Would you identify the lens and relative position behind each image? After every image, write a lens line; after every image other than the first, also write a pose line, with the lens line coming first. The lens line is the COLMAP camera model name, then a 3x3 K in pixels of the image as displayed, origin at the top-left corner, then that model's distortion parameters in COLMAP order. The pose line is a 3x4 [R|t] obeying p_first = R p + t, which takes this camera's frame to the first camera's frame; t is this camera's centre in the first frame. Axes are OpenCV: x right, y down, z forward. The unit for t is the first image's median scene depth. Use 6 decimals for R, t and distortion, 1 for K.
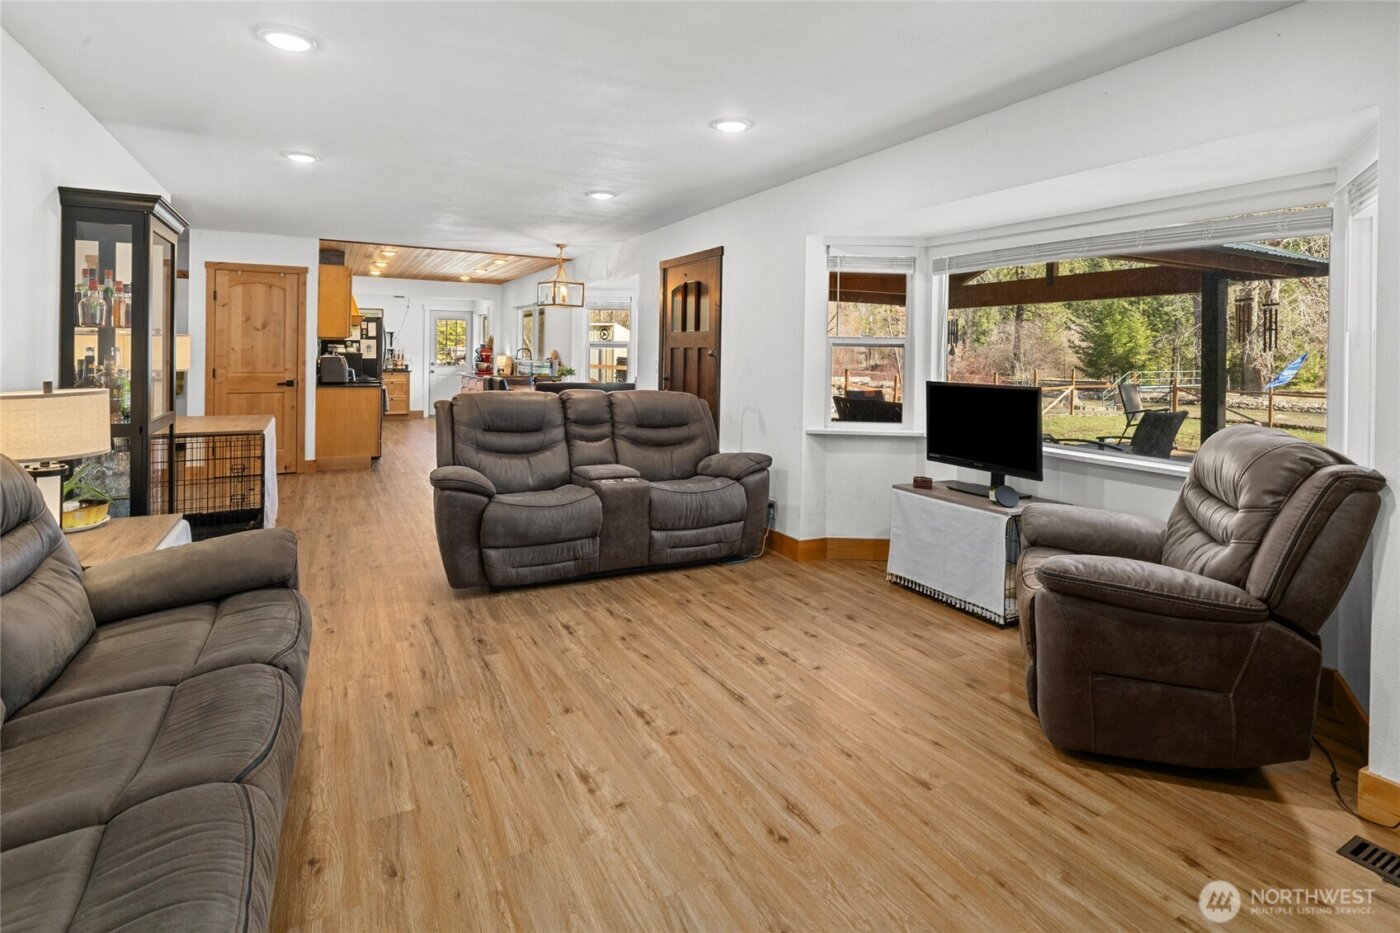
lens RADIAL K [[698.1, 0, 692.8], [0, 698.1, 366.3], [0, 0, 1]] dist [-0.011977, 0.000384]
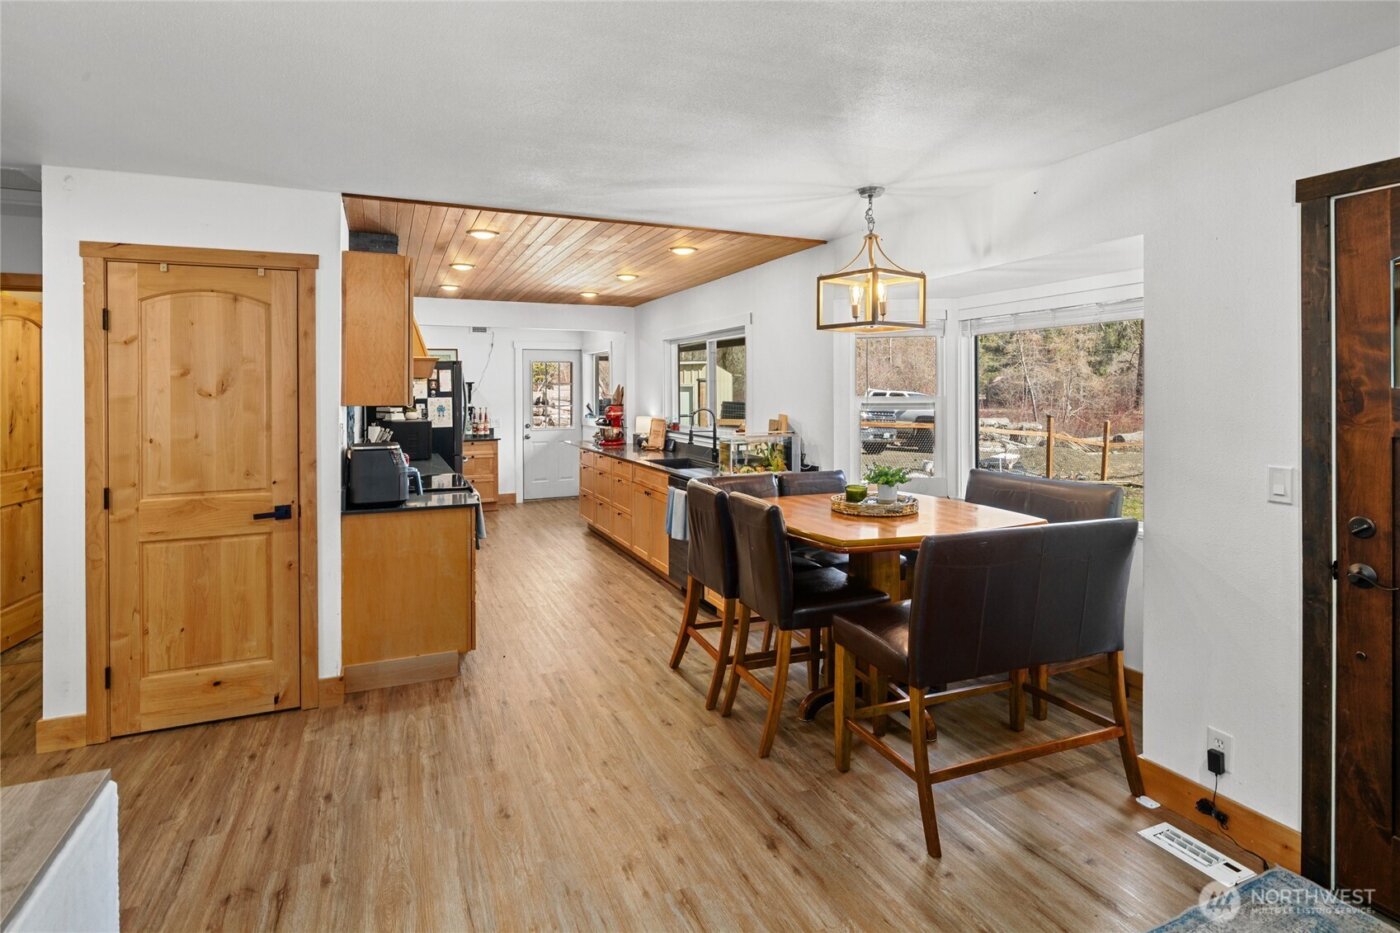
lens RADIAL K [[718.1, 0, 701.0], [0, 718.1, 398.7], [0, 0, 1]] dist [-0.004379, -0.000545]
pose [[0.996989, -0.019106, -0.075153, -0.245496], [0.018540, 0.999794, -0.008224, -0.036338], [0.075295, 0.006806, 0.997138, 0.500880]]
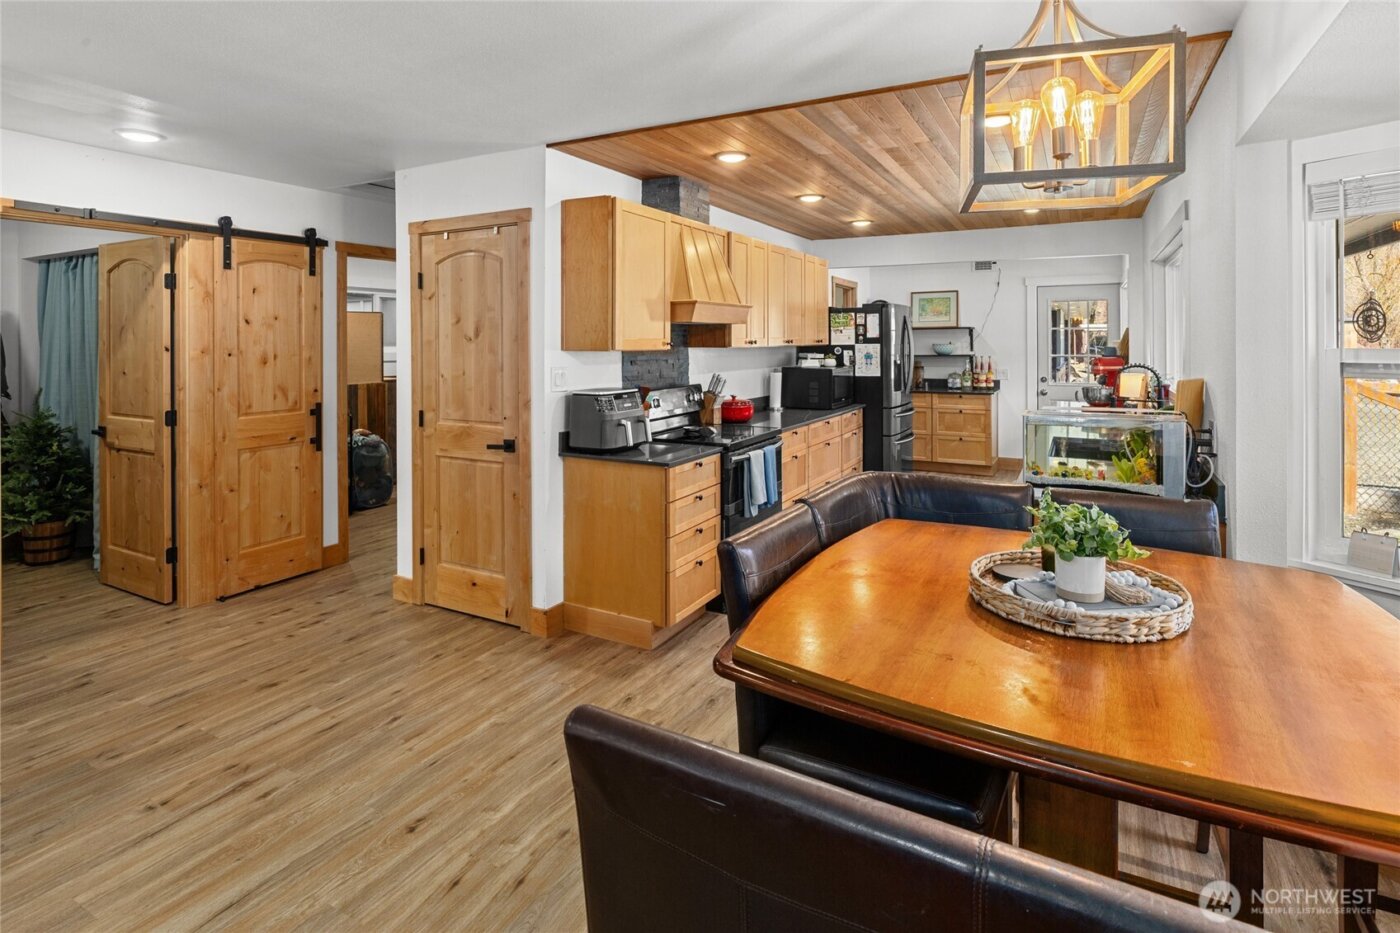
lens RADIAL K [[698.1, 0, 700.6], [0, 698.1, 352.8], [0, 0, 1]] dist [-0.011977, 0.000384]
pose [[0.546154, -0.007398, -0.837652, -0.080061], [-0.000565, 0.999958, -0.009200, -0.033580], [0.837684, 0.005498, 0.546127, 0.757751]]
